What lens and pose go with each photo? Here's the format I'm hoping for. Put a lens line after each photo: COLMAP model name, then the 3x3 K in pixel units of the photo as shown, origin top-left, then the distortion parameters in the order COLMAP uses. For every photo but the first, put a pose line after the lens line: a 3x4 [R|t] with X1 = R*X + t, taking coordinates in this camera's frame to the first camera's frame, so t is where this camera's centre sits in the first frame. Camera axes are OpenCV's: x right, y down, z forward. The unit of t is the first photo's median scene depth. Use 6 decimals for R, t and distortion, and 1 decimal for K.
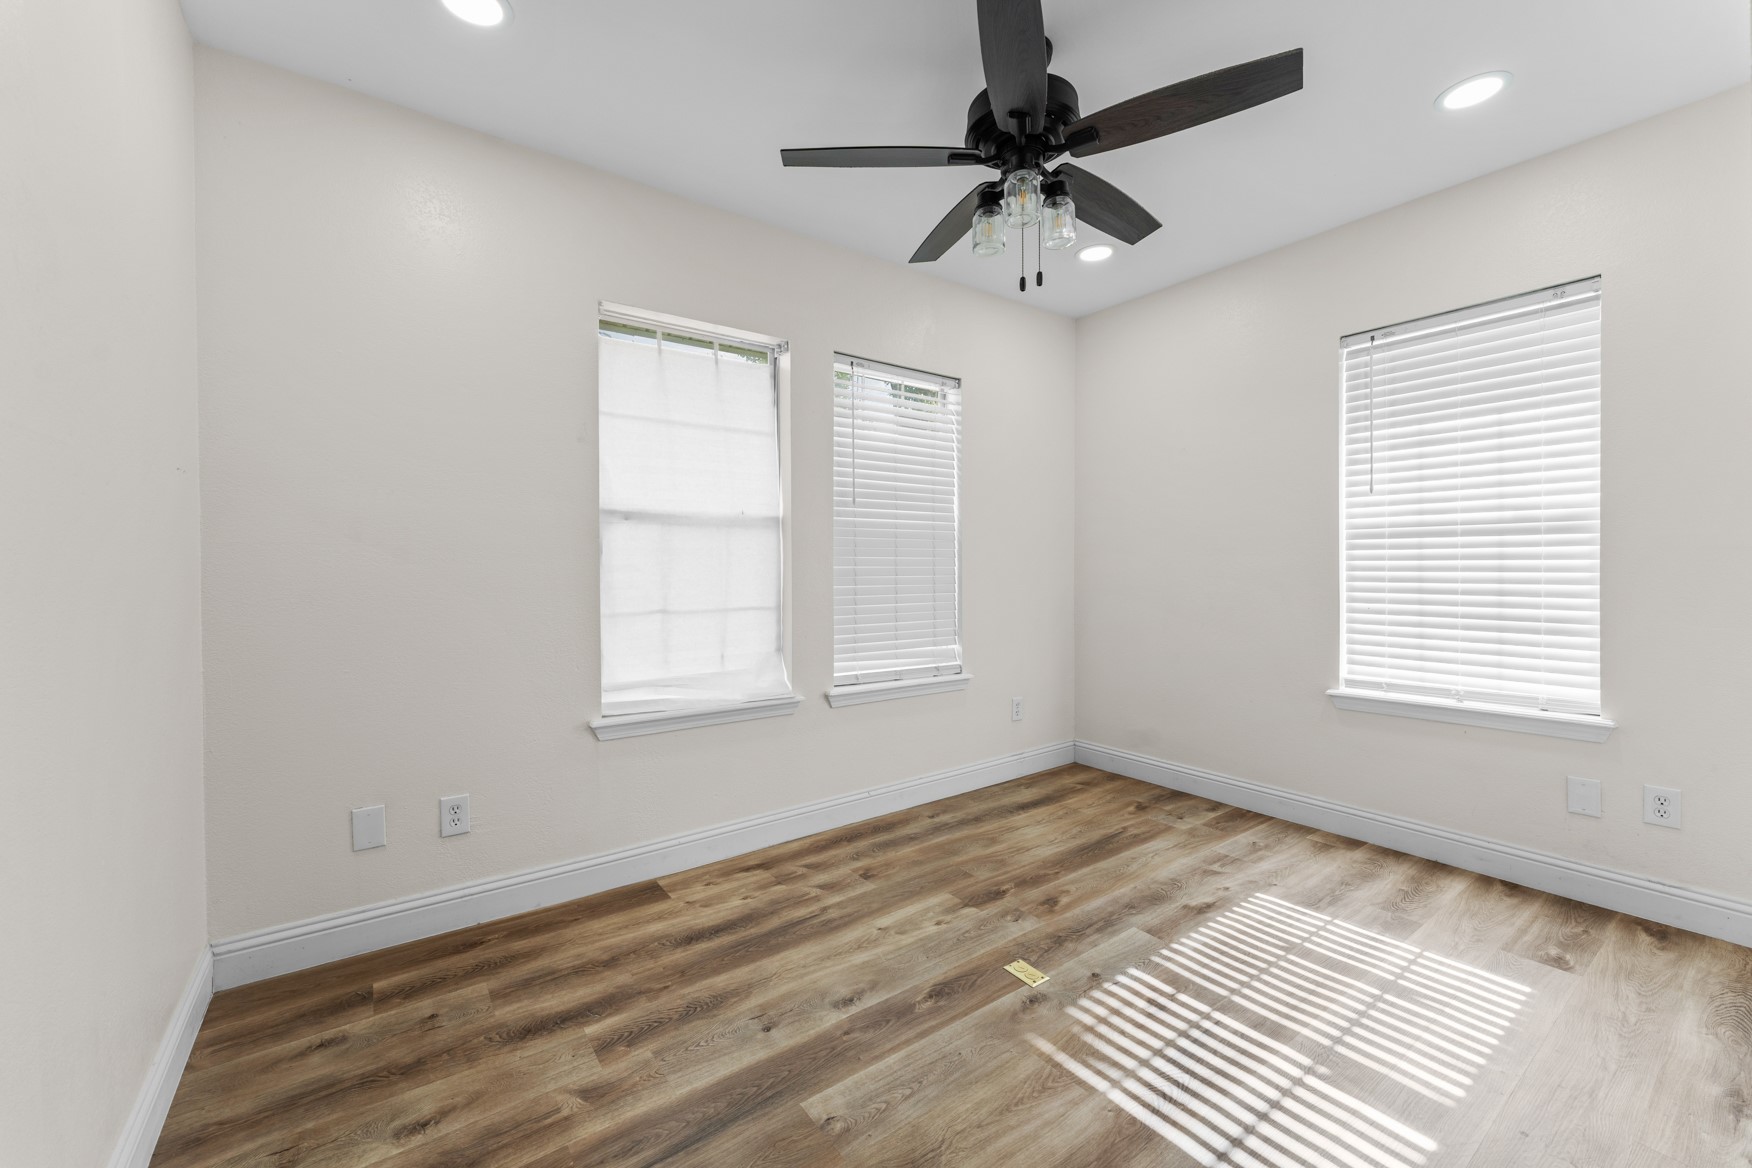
lens RADIAL K [[702.3, 0, 874.5], [0, 702.3, 577.7], [0, 0, 1]] dist [0.000228, -0.000186]
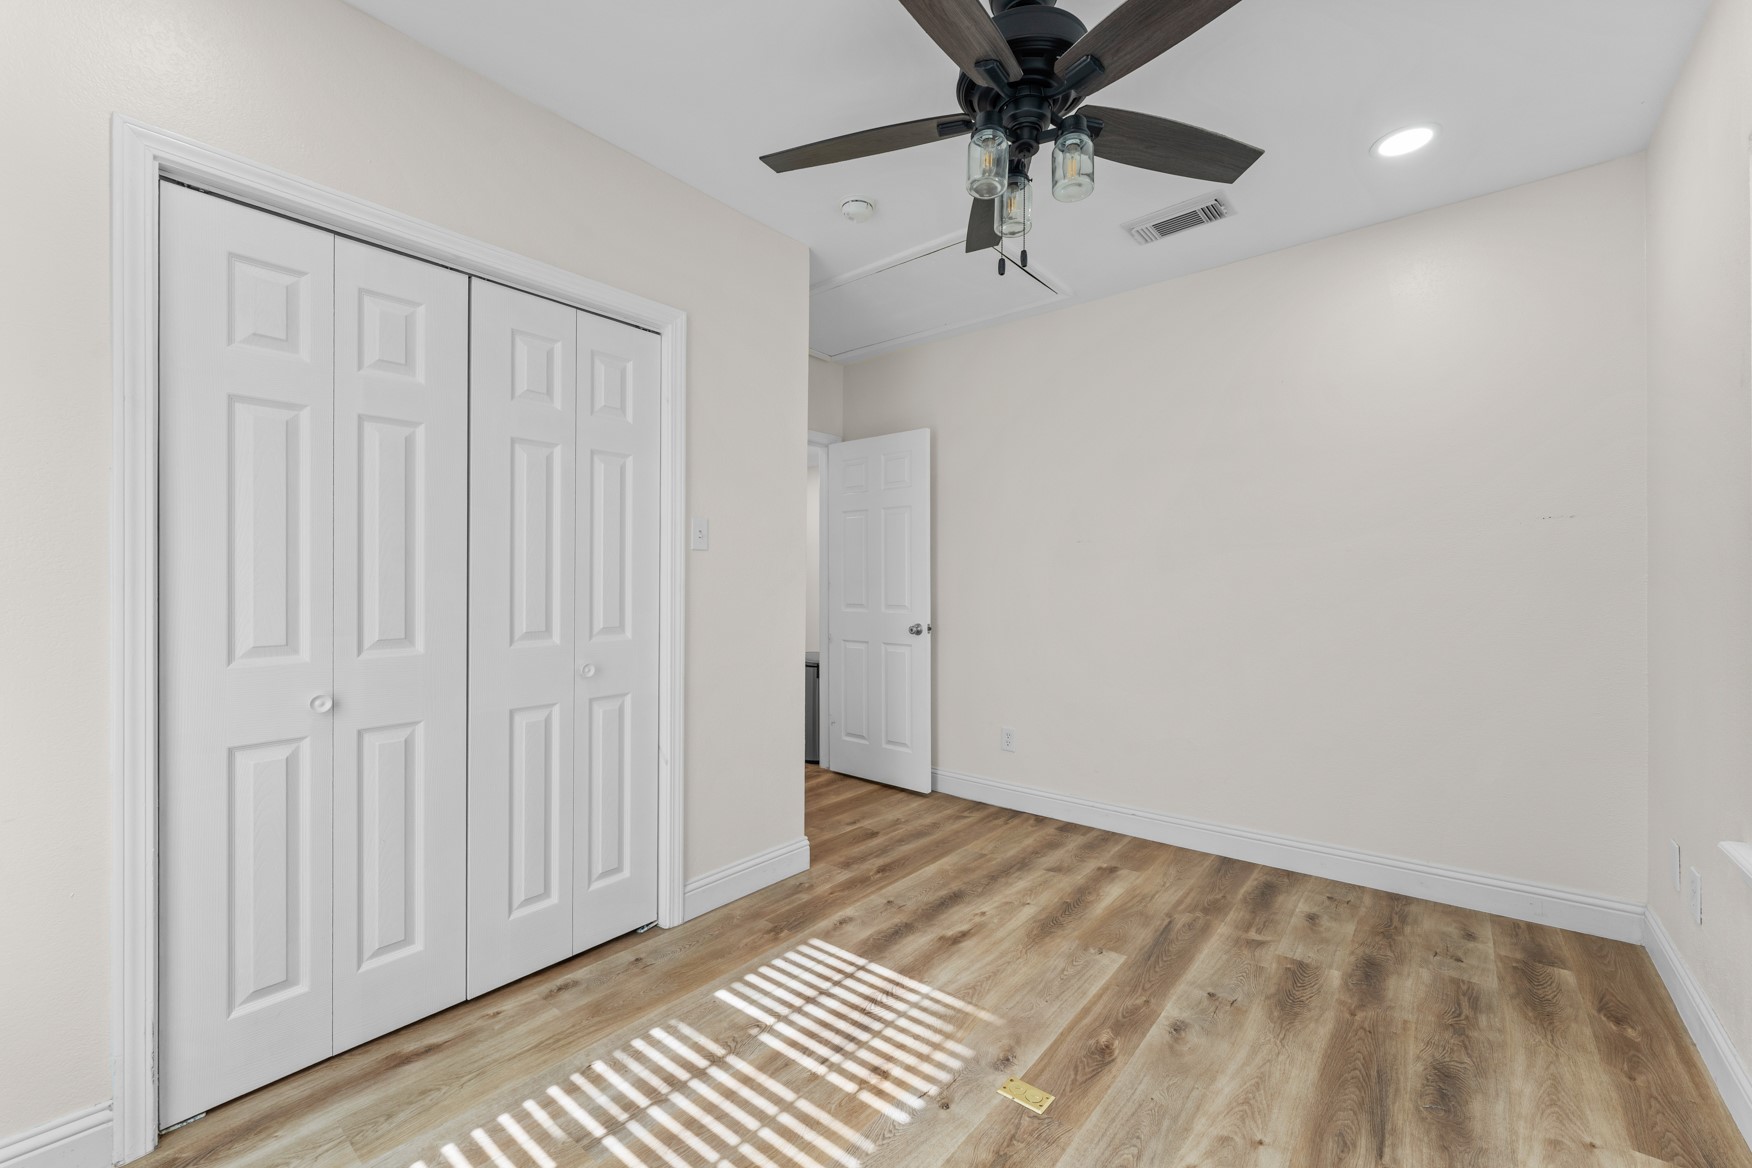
lens RADIAL K [[702.3, 0, 870.2], [0, 702.3, 580.6], [0, 0, 1]] dist [0.000228, -0.000186]
pose [[-0.968876, 0.010106, -0.247340, 0.658799], [0.009558, 0.999948, 0.003417, -0.044792], [0.247362, 0.000947, -0.968923, 1.954961]]
